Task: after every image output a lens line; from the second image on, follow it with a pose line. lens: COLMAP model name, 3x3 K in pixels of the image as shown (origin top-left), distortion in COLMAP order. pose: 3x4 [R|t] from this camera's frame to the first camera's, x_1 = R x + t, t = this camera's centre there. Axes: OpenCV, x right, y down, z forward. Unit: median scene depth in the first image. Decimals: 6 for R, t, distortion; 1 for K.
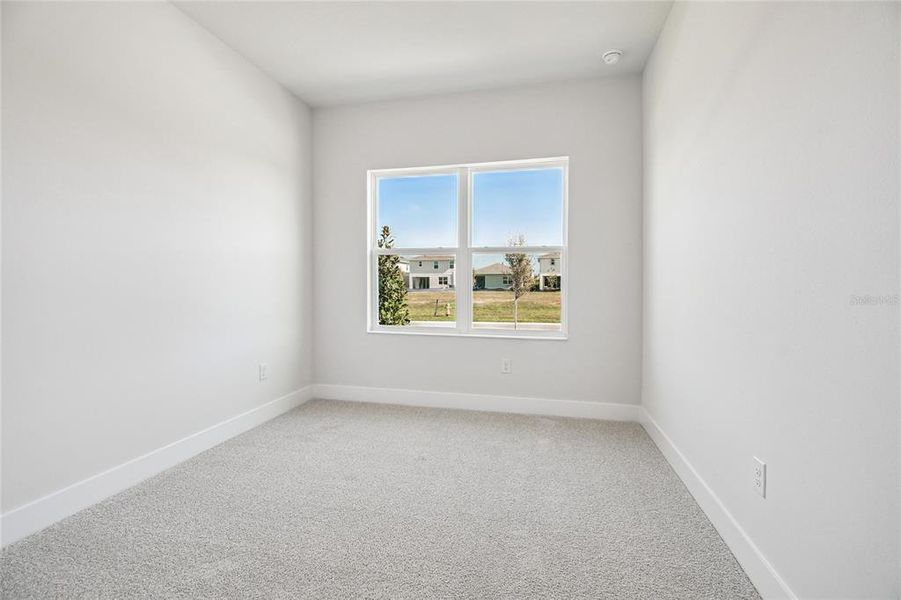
lens RADIAL K [[439.9, 0, 449.0], [0, 439.9, 284.0], [0, 0, 1]] dist [0.000516, 0.000076]
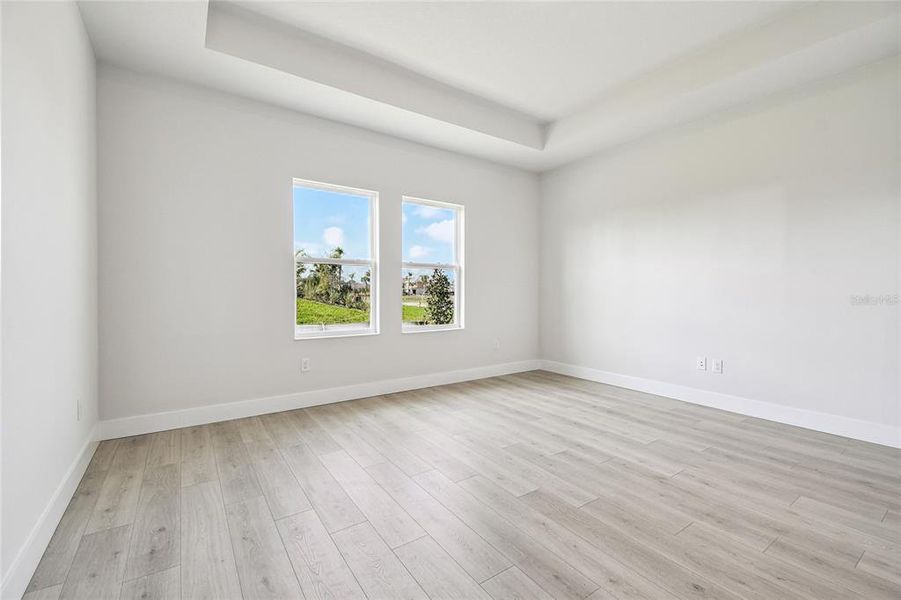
lens RADIAL K [[385.7, 0, 448.0], [0, 385.7, 293.2], [0, 0, 1]] dist [-0.000249, -0.000008]
pose [[0.668358, -0.007355, 0.743804, -0.698142], [0.000217, 0.999953, 0.009693, -0.005673], [-0.743840, -0.006317, 0.668328, 0.163865]]
